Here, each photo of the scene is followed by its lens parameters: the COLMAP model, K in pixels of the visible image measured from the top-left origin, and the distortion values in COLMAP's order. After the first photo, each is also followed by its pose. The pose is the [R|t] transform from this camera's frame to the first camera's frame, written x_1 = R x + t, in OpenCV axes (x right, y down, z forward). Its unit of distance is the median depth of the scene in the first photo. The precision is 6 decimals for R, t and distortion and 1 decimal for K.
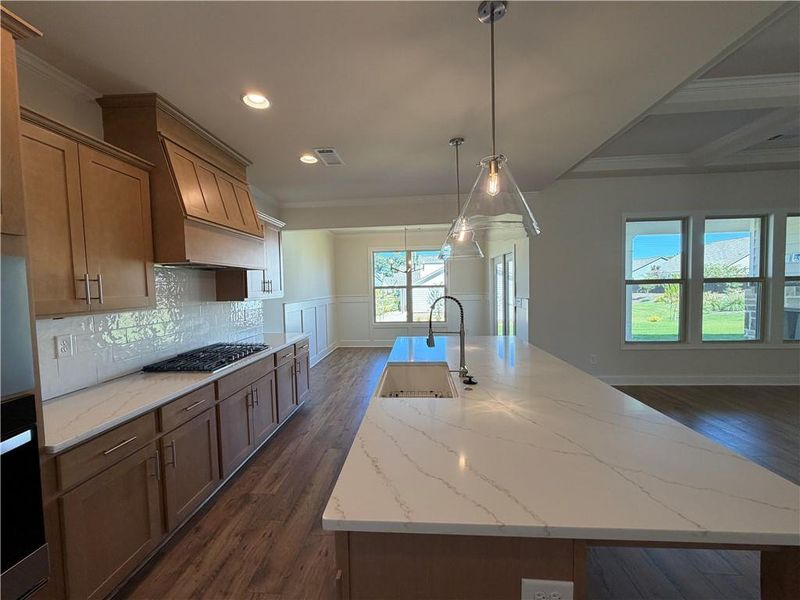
lens RADIAL K [[318.5, 0, 396.6], [0, 318.5, 298.0], [0, 0, 1]] dist [-0.003333, 0.000407]
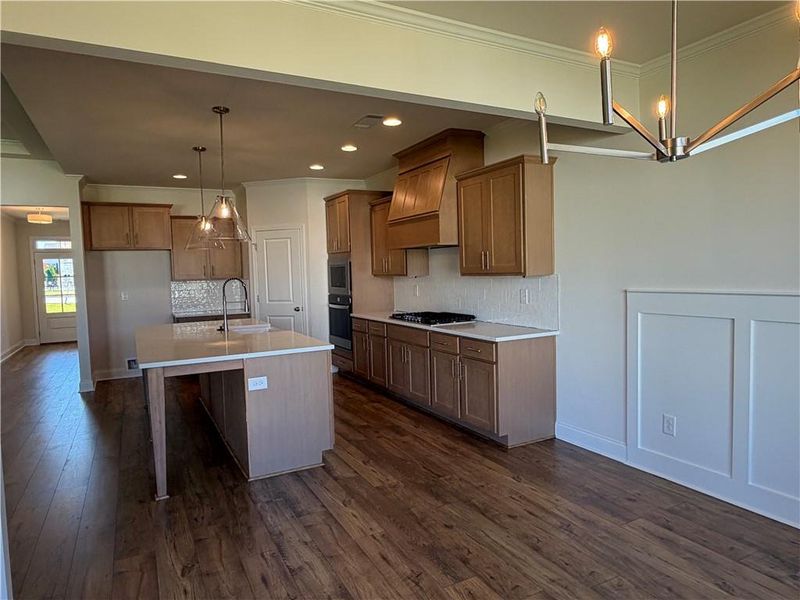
lens RADIAL K [[515.3, 0, 400.1], [0, 515.3, 300.9], [0, 0, 1]] dist [-0.008709, 0.015891]
pose [[-0.848065, 0.082019, -0.523506, 0.490543], [0.030104, 0.993810, 0.106935, -0.087550], [0.529036, 0.074928, -0.845285, 2.204469]]
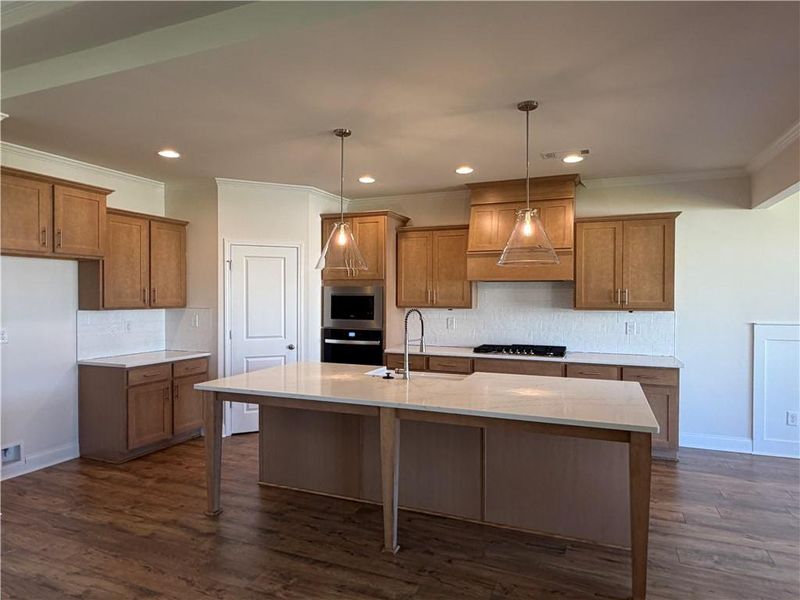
lens RADIAL K [[488.7, 0, 400.6], [0, 488.7, 300.6], [0, 0, 1]] dist [0.002589, 0.000756]
pose [[-0.309785, 0.032419, -0.950254, 1.189877], [-0.031705, 0.998511, 0.044401, -0.073678], [0.950278, 0.043883, -0.308296, 0.948340]]
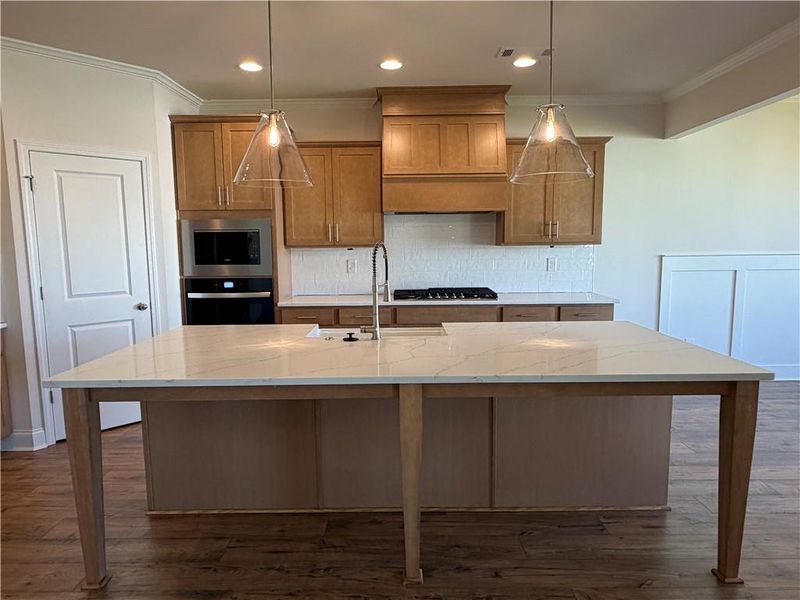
lens RADIAL K [[515.3, 0, 398.4], [0, 515.3, 299.8], [0, 0, 1]] dist [-0.008709, 0.015891]
pose [[0.069785, 0.135825, -0.988272, 0.971496], [-0.029024, 0.990544, 0.134088, -0.026798], [0.997140, 0.019327, 0.073067, 0.597799]]
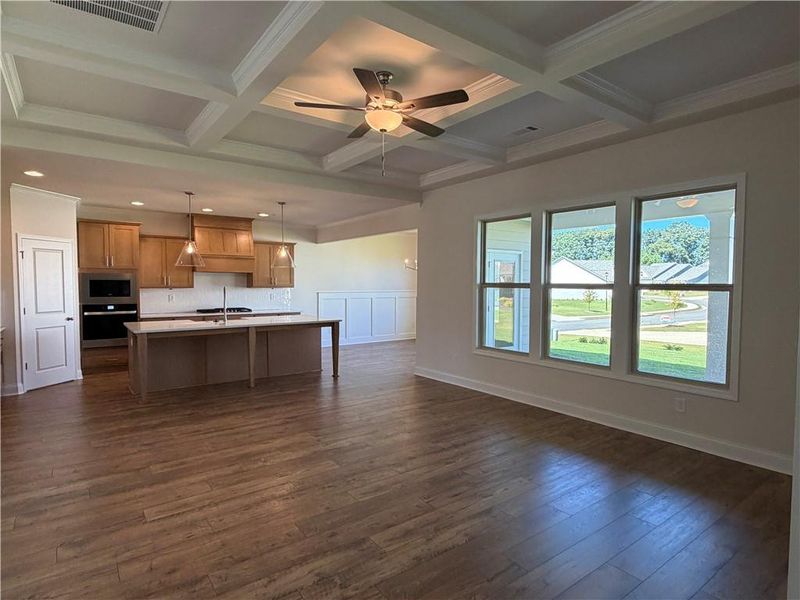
lens RADIAL K [[439.7, 0, 396.9], [0, 439.7, 301.5], [0, 0, 1]] dist [0.002005, -0.001329]
pose [[0.650613, 0.059324, -0.757088, 2.200367], [-0.048544, 0.998154, 0.036496, -0.050840], [0.757856, 0.013008, 0.652292, -0.108976]]
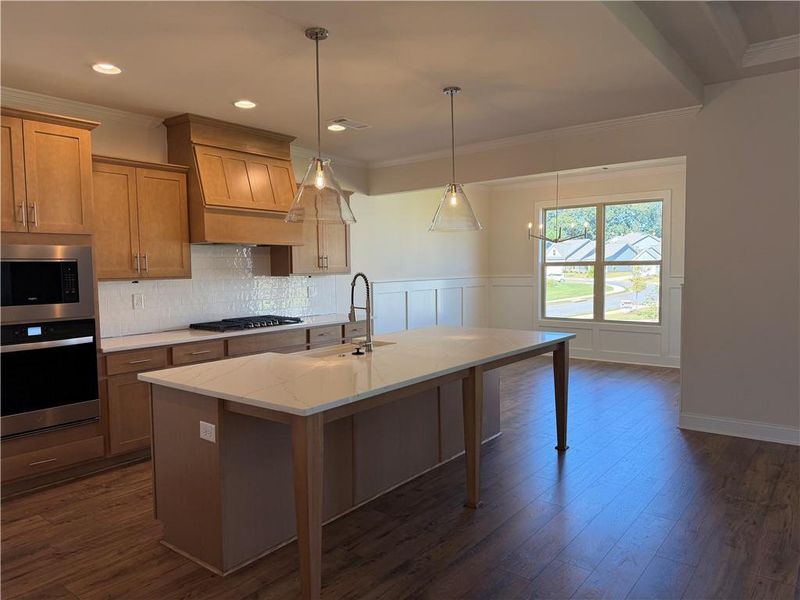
lens RADIAL K [[559.1, 0, 400.5], [0, 559.1, 297.8], [0, 0, 1]] dist [0.050636, -0.046562]
pose [[0.826701, 0.043884, -0.560927, 0.816089], [-0.027308, 0.998908, 0.037904, 0.000561], [0.561978, -0.016018, 0.826997, -0.276025]]
